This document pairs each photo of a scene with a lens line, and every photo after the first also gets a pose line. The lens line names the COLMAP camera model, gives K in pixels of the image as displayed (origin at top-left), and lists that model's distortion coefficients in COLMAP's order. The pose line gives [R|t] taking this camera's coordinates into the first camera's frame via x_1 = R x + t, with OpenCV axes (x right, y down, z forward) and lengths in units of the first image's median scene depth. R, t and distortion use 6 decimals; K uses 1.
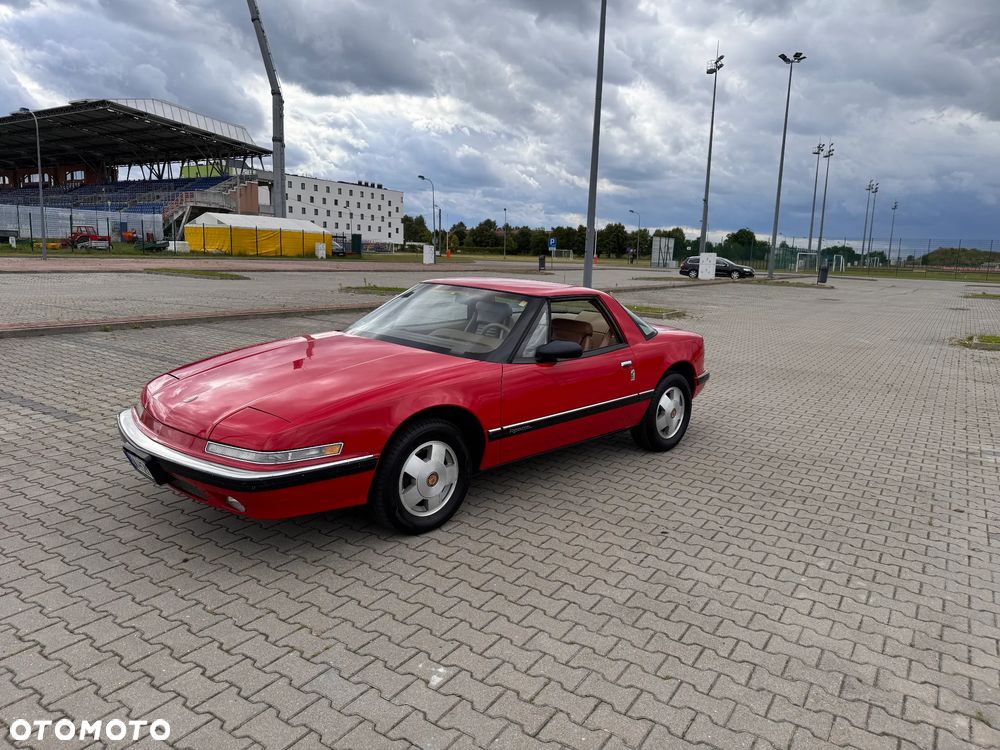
lens RADIAL K [[695.2, 0, 498.0], [0, 695.2, 389.4], [0, 0, 1]] dist [0.088945, -0.123905]
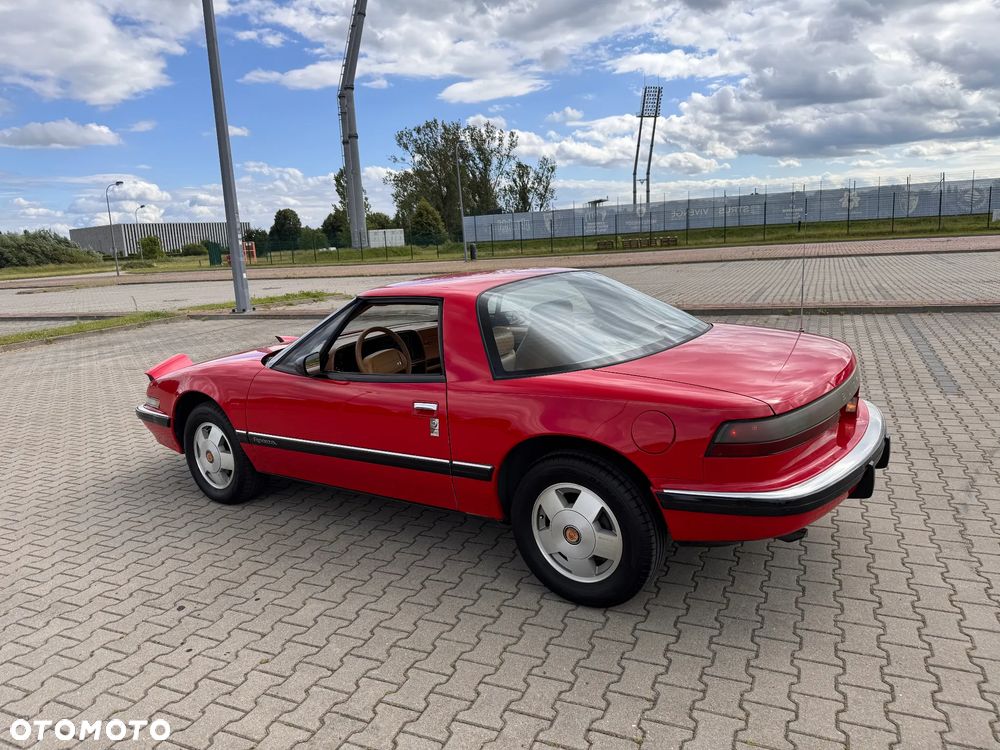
lens RADIAL K [[712.1, 0, 500.0], [0, 712.1, 375.0], [0, 0, 1]] dist [0.051310, -0.074422]
pose [[0.146904, 0.144401, -0.978554, 0.815681], [-0.130050, 0.983519, 0.125610, -0.154523], [0.980564, 0.108808, 0.163263, 0.940973]]
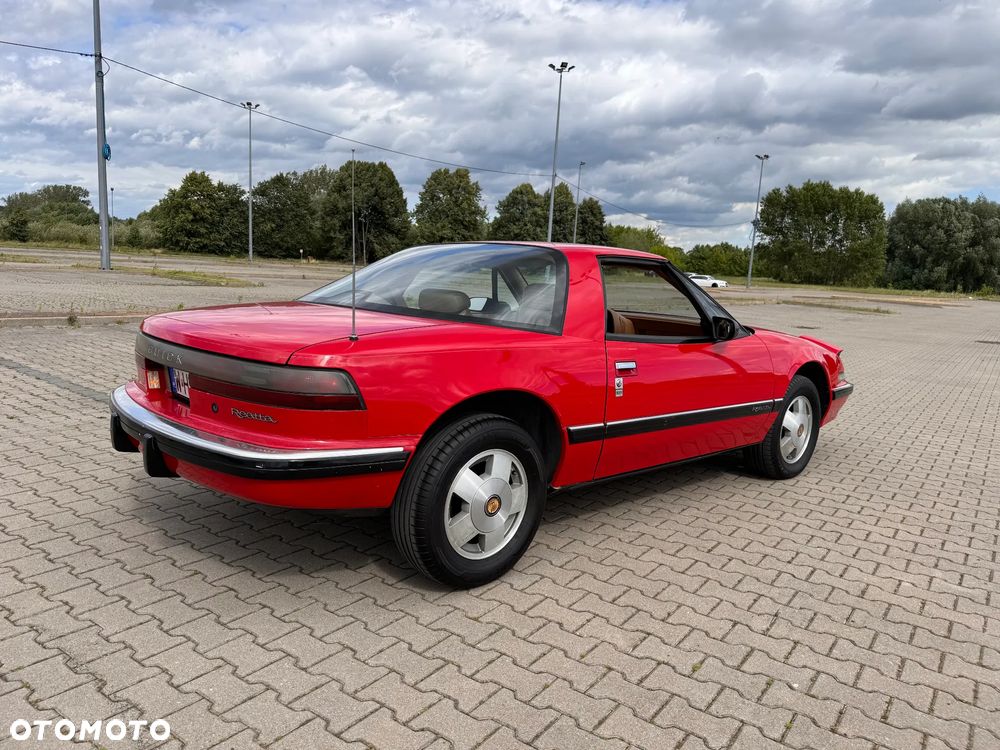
lens RADIAL K [[712.1, 0, 500.0], [0, 712.1, 375.0], [0, 0, 1]] dist [0.051310, -0.074422]
pose [[-0.993439, -0.105111, 0.045054, 0.006938], [-0.083565, 0.936171, 0.341469, -0.290234], [-0.078070, 0.335464, -0.938813, 1.803194]]
